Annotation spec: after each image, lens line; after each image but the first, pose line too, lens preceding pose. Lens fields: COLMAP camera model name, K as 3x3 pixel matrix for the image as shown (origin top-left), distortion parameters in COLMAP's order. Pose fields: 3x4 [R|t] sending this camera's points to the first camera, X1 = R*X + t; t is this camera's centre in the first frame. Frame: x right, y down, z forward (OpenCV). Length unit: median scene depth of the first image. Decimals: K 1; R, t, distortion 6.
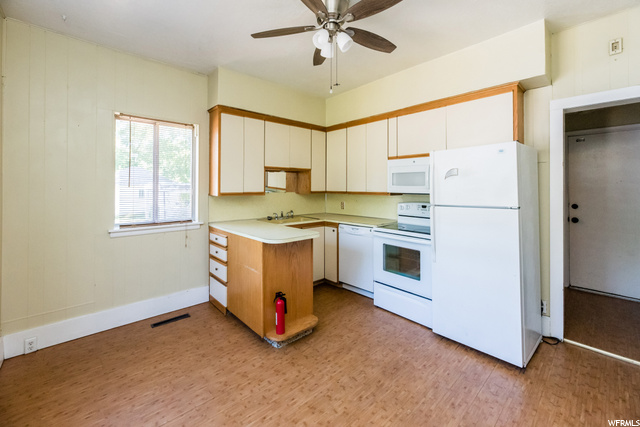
lens RADIAL K [[286.0, 0, 294.4], [0, 286.0, 184.9], [0, 0, 1]] dist [0.000326, 0.000081]
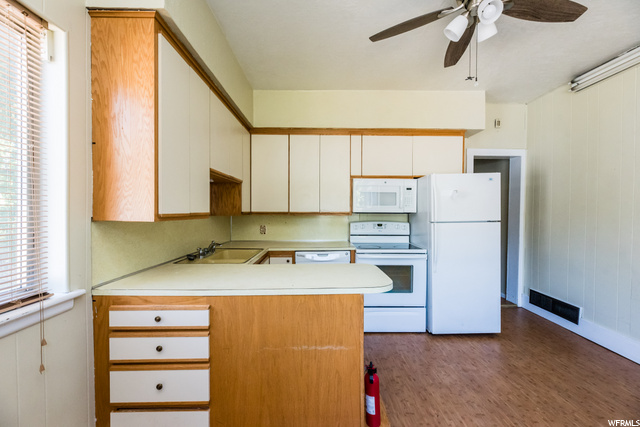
lens RADIAL K [[266.1, 0, 289.7], [0, 266.1, 216.9], [0, 0, 1]] dist [0.001034, 0.000199]
pose [[0.580250, -0.015521, 0.814290, -0.554312], [-0.007401, 0.999677, 0.024328, 0.023443], [-0.814405, -0.020143, 0.579948, 0.686294]]
